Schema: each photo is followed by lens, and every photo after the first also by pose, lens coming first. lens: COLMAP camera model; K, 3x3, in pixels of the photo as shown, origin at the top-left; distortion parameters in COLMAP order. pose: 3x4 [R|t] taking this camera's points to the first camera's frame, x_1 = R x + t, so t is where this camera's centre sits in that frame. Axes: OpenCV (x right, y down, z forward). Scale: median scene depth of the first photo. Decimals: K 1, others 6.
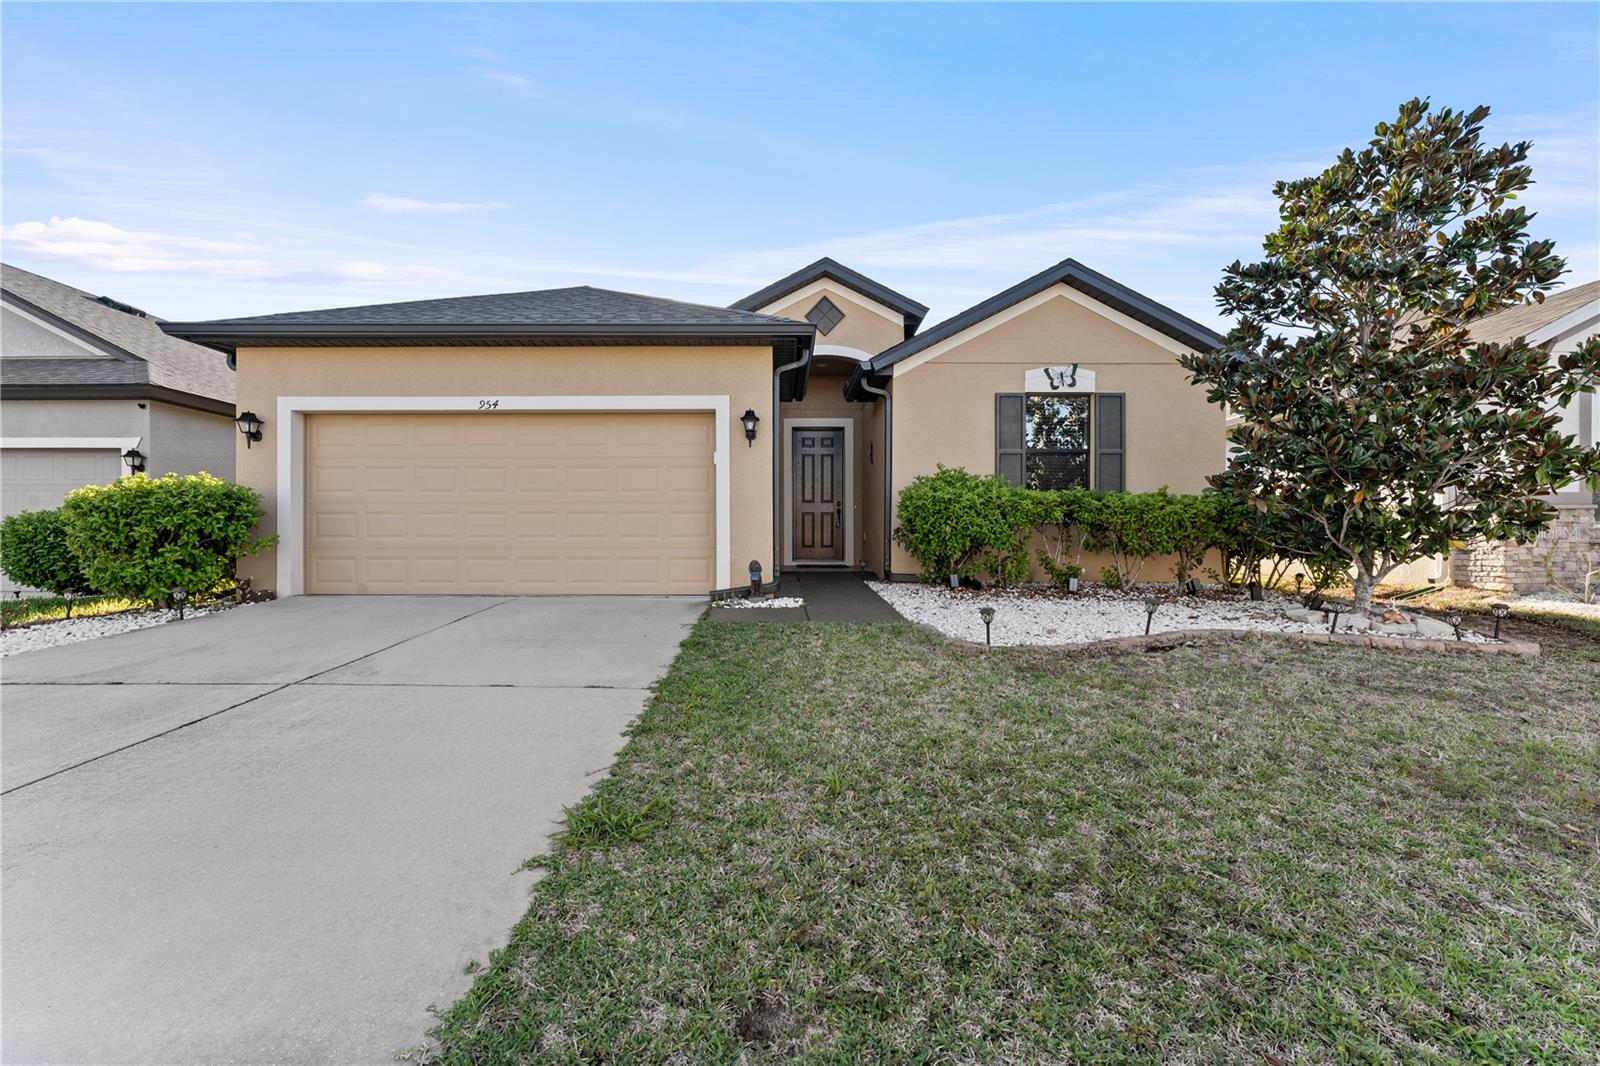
lens RADIAL K [[652.8, 0, 783.9], [0, 652.8, 528.4], [0, 0, 1]] dist [-0.002519, -0.000284]
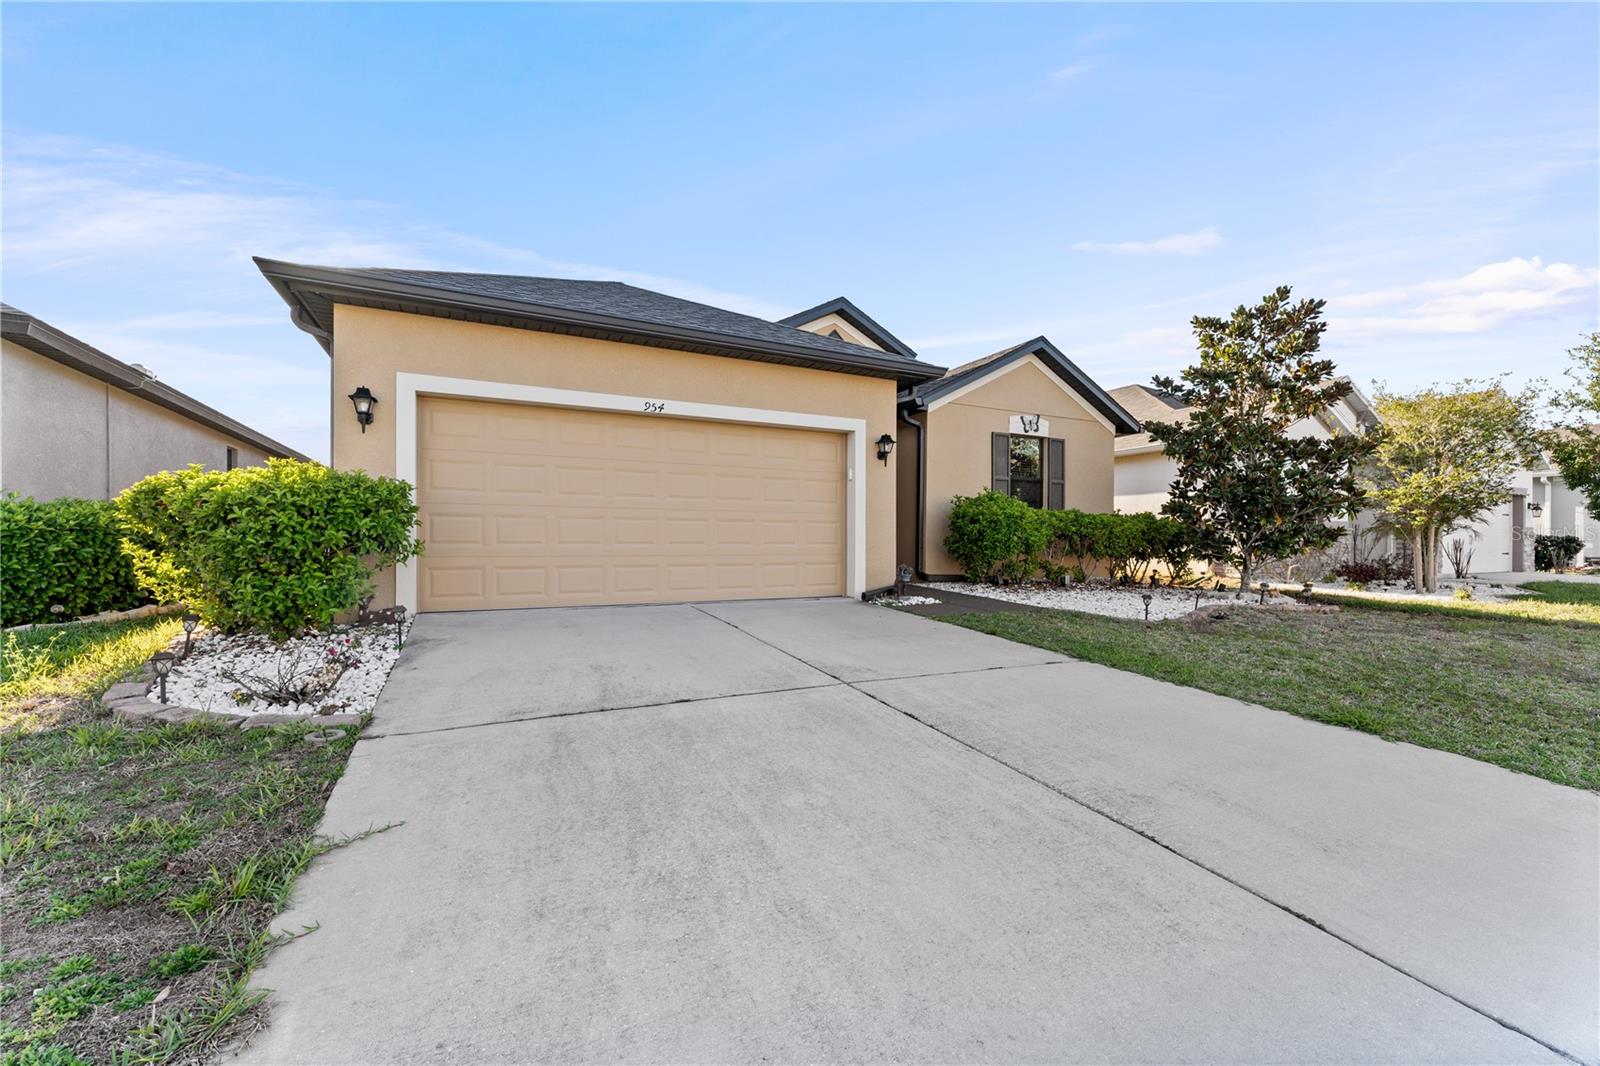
lens RADIAL K [[646.9, 0, 800.5], [0, 646.9, 528.7], [0, 0, 1]] dist [0.001052, -0.000030]
pose [[0.892630, 0.013107, 0.450599, -0.581642], [-0.010460, 0.999910, -0.008365, -0.003097], [-0.450669, 0.002754, 0.892687, 0.038462]]
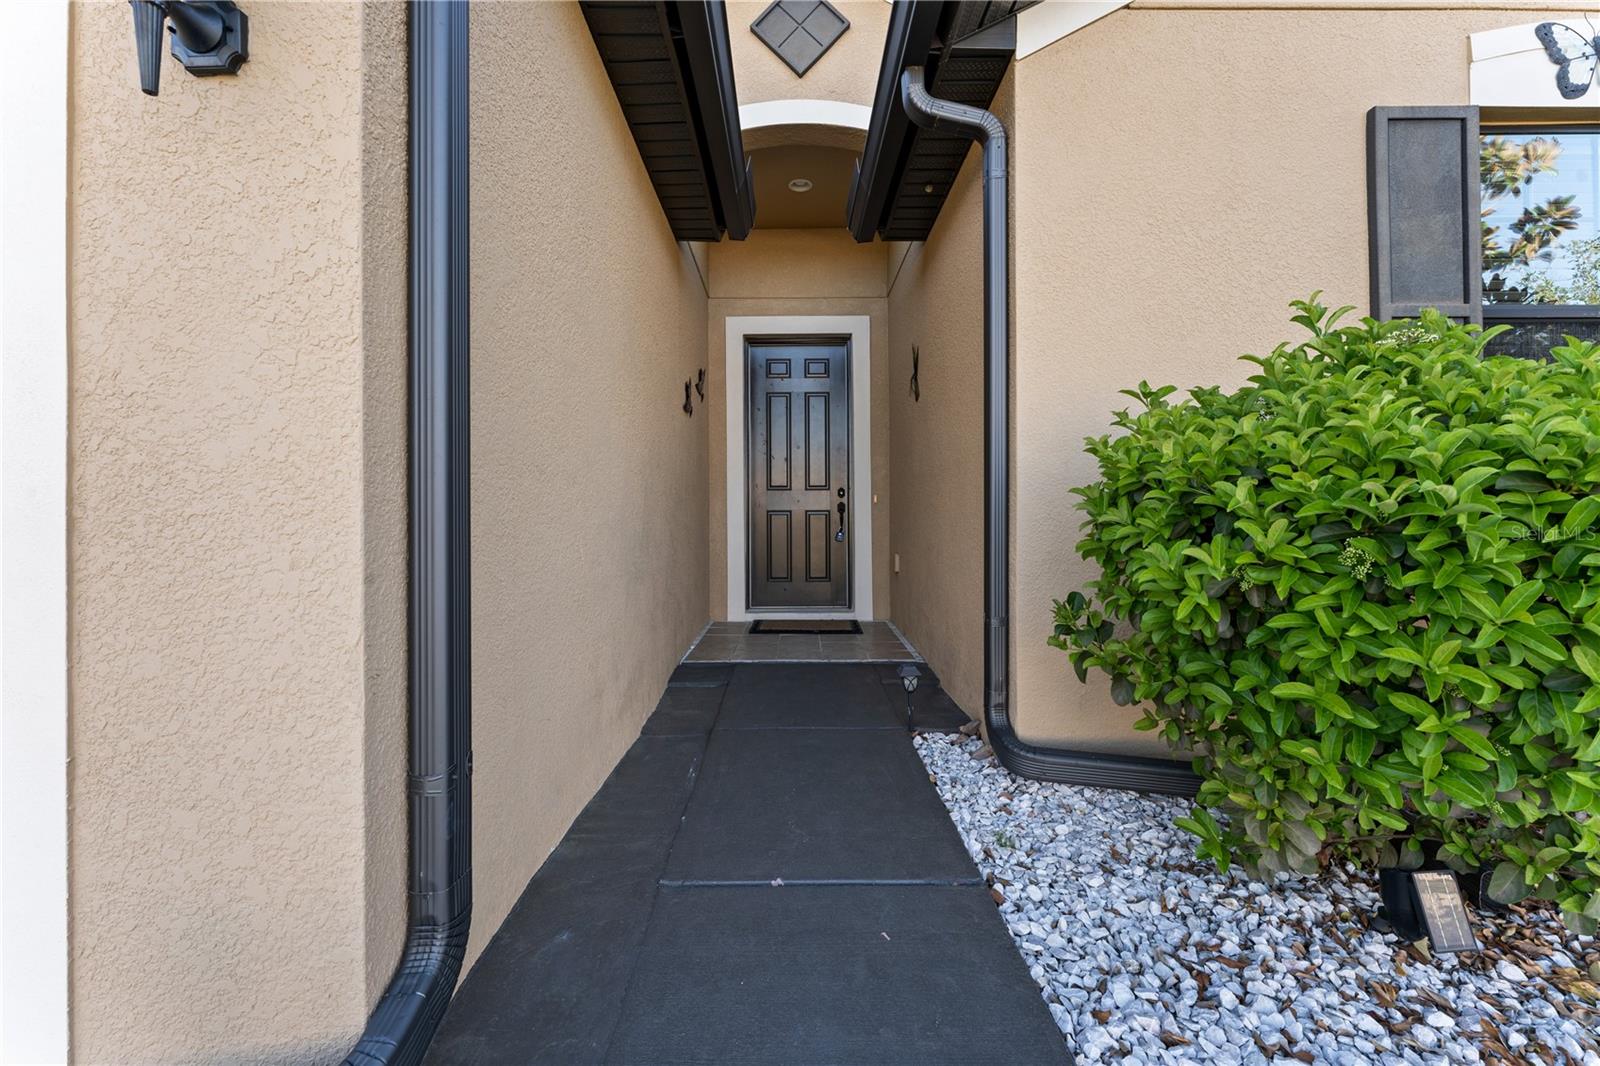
lens RADIAL K [[646.6, 0, 799.6], [0, 646.6, 512.5], [0, 0, 1]] dist [0.001148, 0.000185]
pose [[0.999918, -0.007354, 0.010506, 0.066805], [0.007386, 0.999968, -0.003035, -0.029662], [-0.010483, 0.003112, 0.999940, 0.718216]]
